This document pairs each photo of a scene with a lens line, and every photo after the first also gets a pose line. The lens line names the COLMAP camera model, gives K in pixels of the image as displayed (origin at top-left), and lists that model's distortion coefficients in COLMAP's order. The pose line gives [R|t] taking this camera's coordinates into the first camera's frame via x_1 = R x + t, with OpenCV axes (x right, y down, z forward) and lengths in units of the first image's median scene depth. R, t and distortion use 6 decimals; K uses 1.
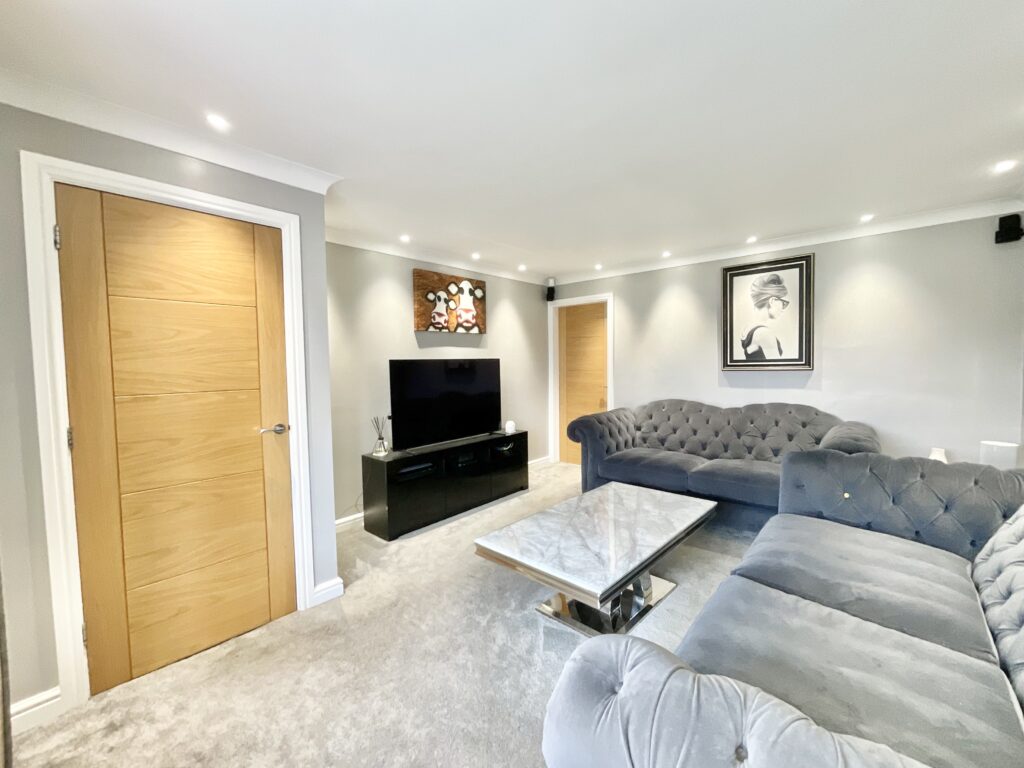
lens RADIAL K [[418.1, 0, 511.5], [0, 418.1, 381.3], [0, 0, 1]] dist [-0.000511, 0.001592]
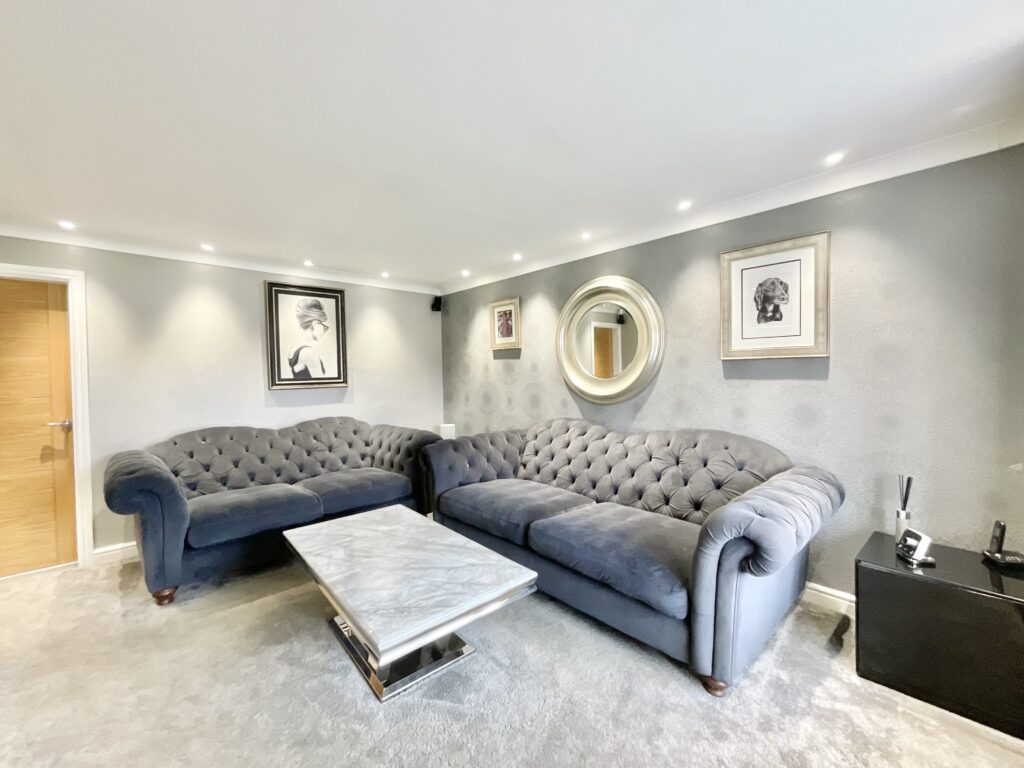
lens RADIAL K [[418.1, 0, 510.9], [0, 418.1, 383.6], [0, 0, 1]] dist [-0.000511, 0.001592]
pose [[0.104998, -0.009439, 0.994428, -0.384222], [0.059183, 0.998242, 0.003226, -0.011318], [-0.992710, 0.058514, 0.105372, 0.376445]]
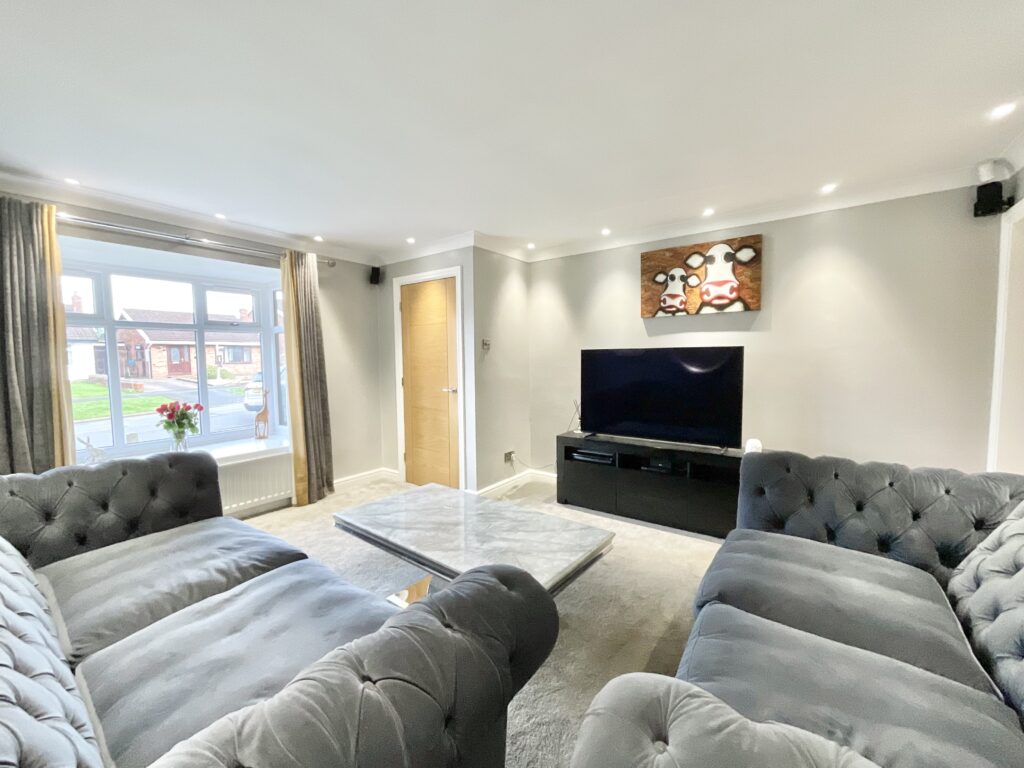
lens RADIAL K [[418.1, 0, 510.9], [0, 418.1, 383.1], [0, 0, 1]] dist [-0.000511, 0.001592]
pose [[0.088254, 0.080337, -0.992853, 0.686393], [-0.037468, 0.996305, 0.077286, -0.035277], [0.995393, 0.030379, 0.090938, 0.603326]]
